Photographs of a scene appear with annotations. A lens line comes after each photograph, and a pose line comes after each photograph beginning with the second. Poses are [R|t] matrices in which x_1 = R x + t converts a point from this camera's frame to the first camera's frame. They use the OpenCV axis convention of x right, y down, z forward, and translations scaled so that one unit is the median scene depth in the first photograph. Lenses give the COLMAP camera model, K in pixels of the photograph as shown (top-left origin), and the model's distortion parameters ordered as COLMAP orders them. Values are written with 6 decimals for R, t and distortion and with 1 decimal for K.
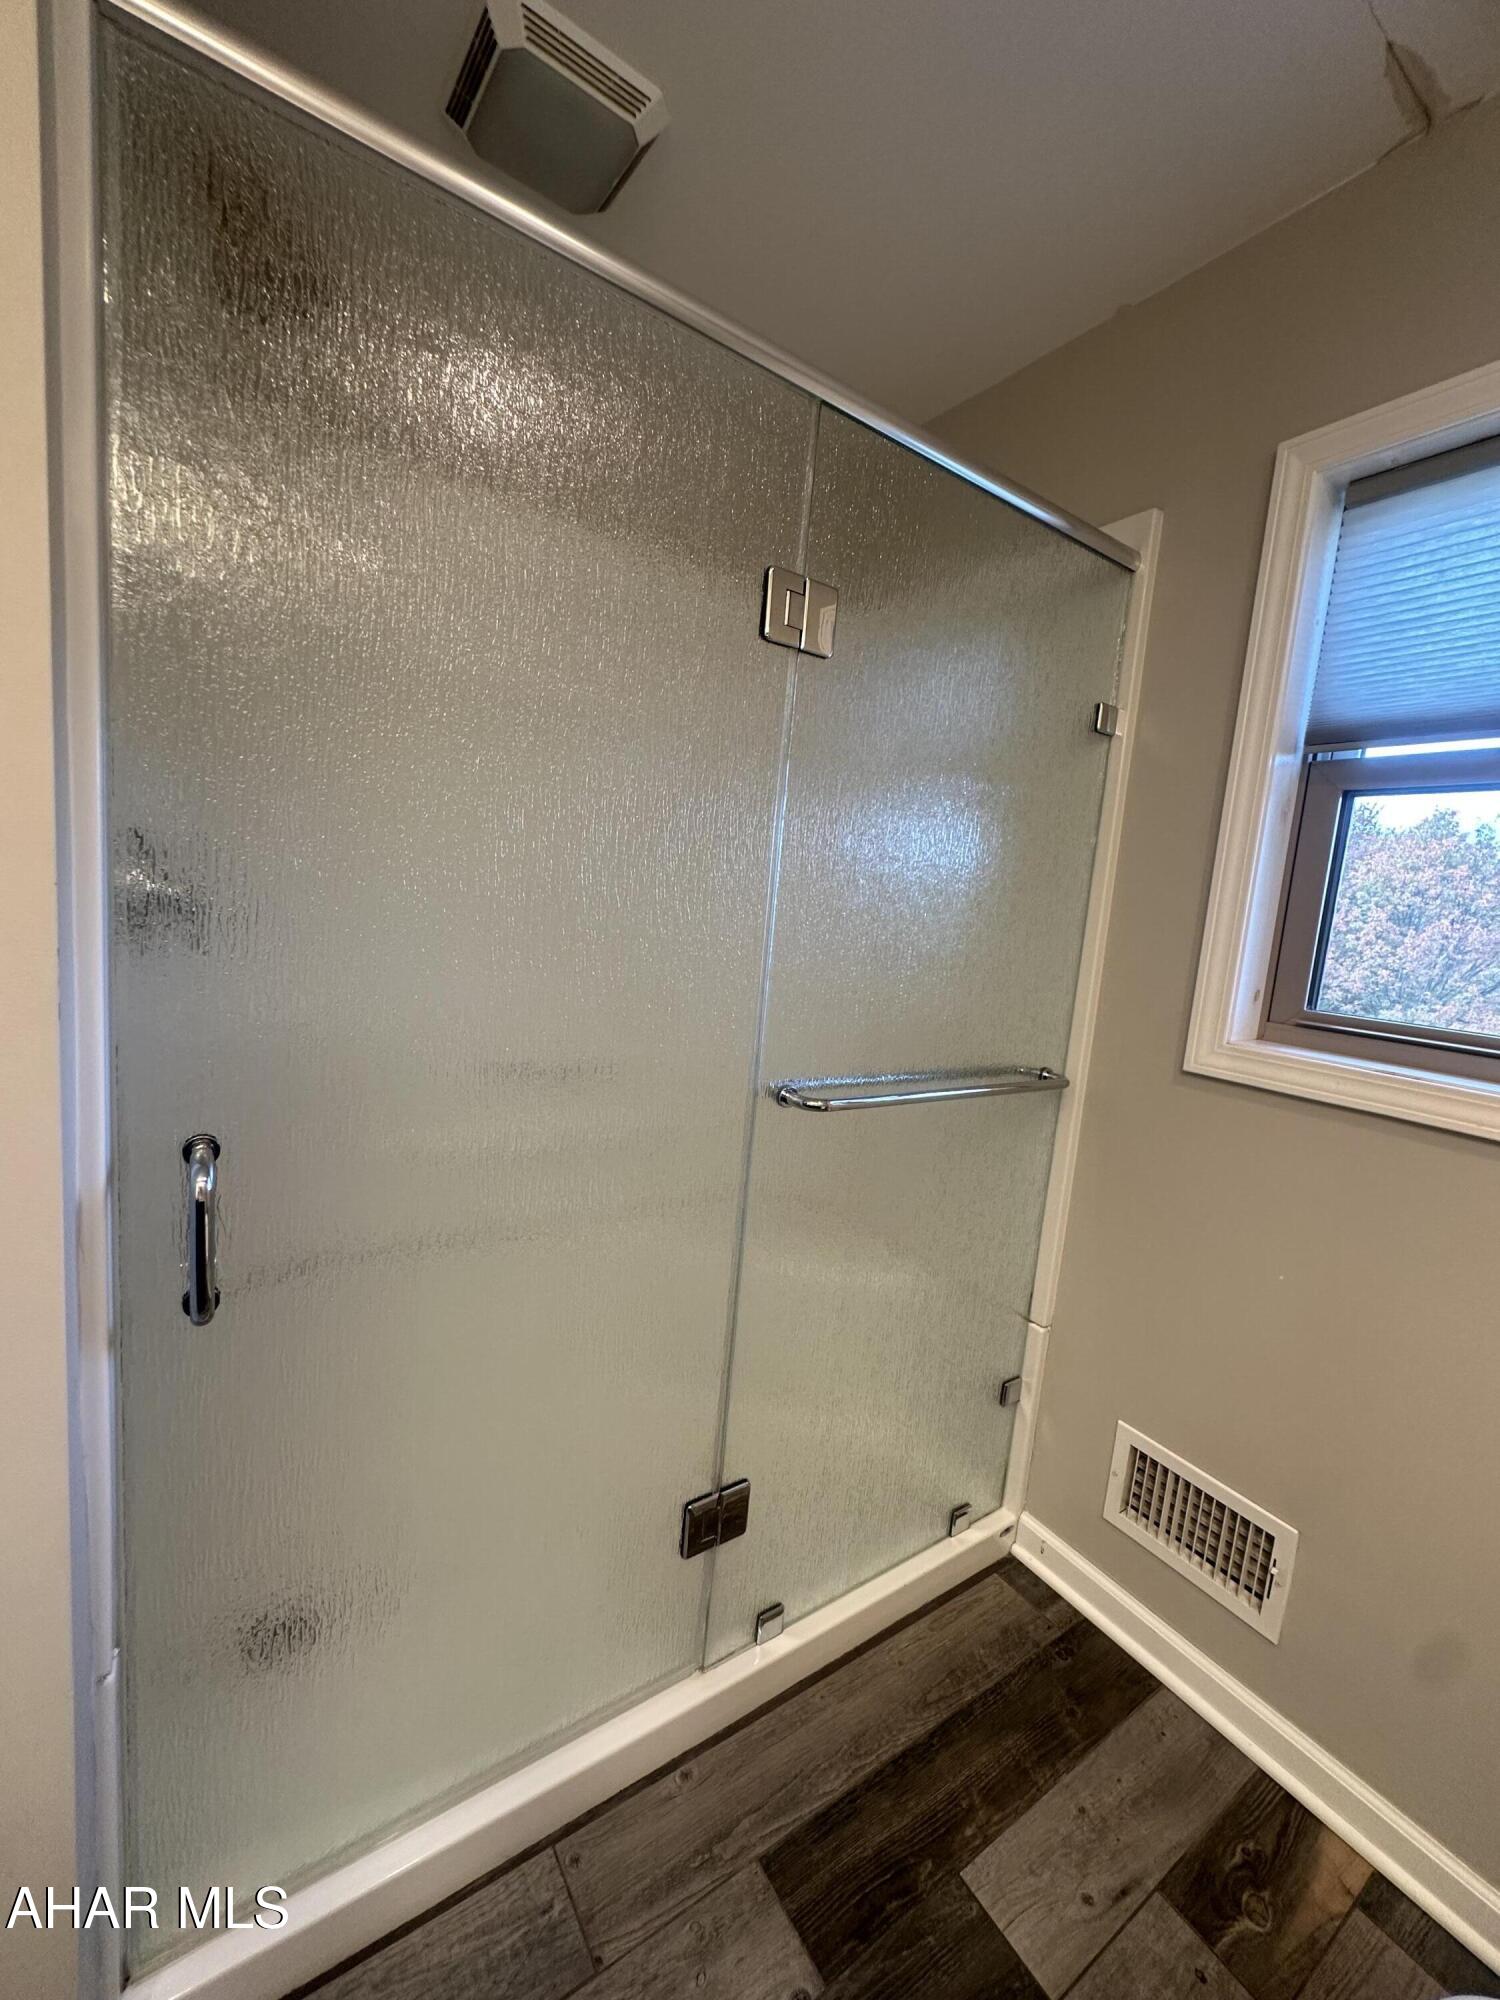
lens RADIAL K [[798.0, 0, 742.8], [0, 798.0, 999.9], [0, 0, 1]] dist [-0.001007, -0.000308]
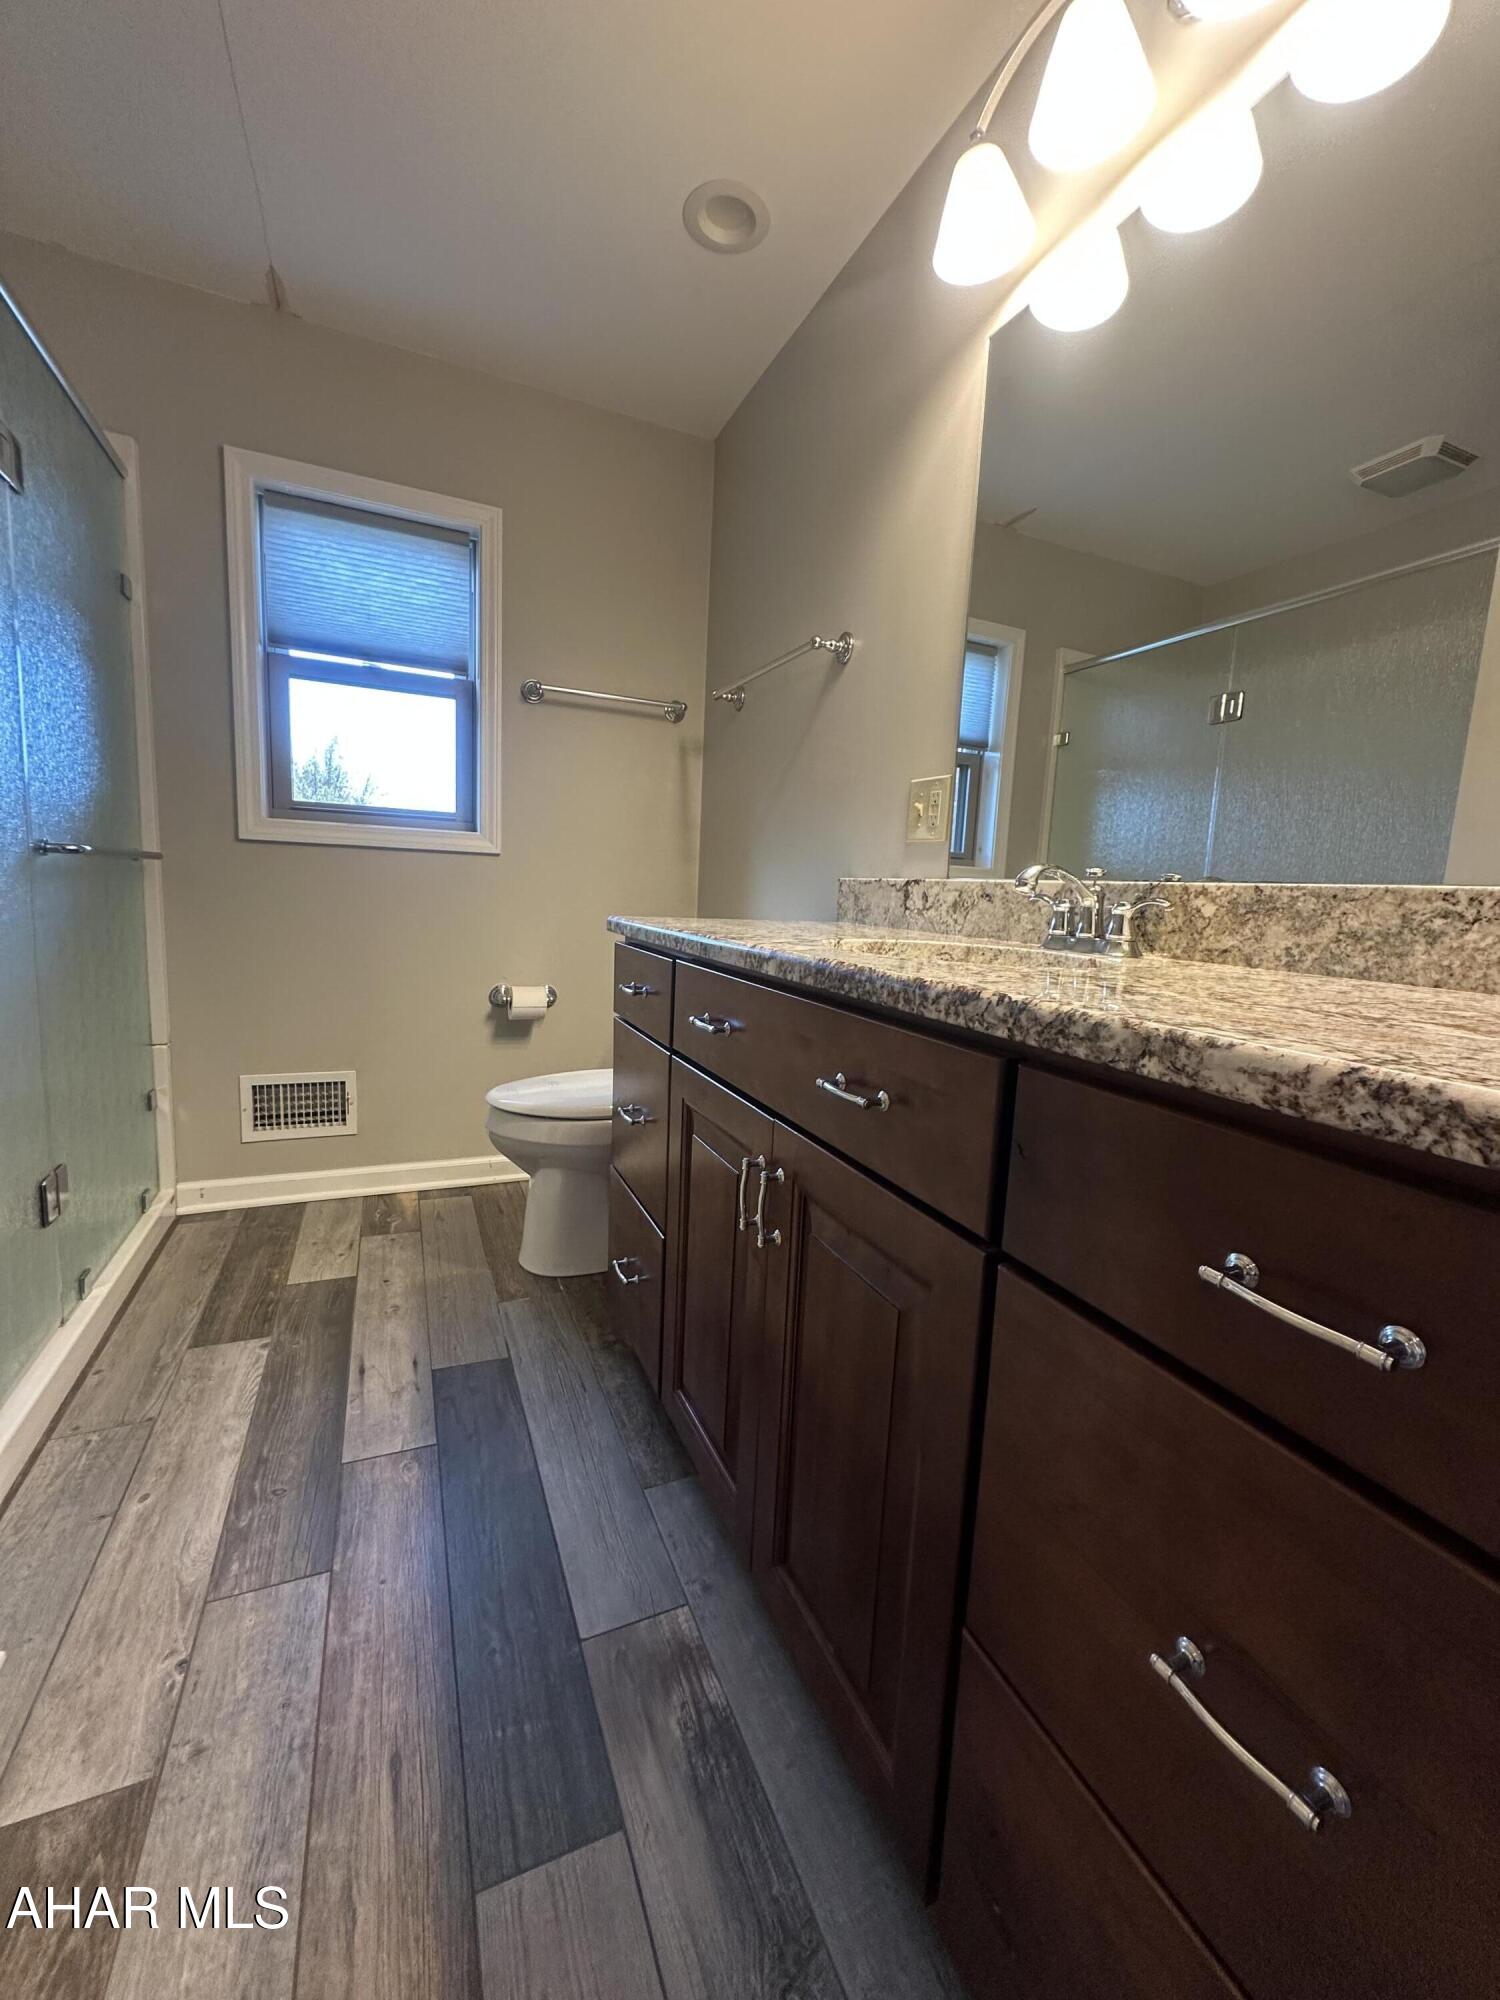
lens RADIAL K [[798.0, 0, 752.6], [0, 798.0, 997.1], [0, 0, 1]] dist [-0.001007, -0.000308]
pose [[0.170522, -0.208935, 0.962948, -0.996433], [0.091276, 0.976408, 0.195692, 0.203744], [-0.981117, 0.054524, 0.185569, -0.329216]]
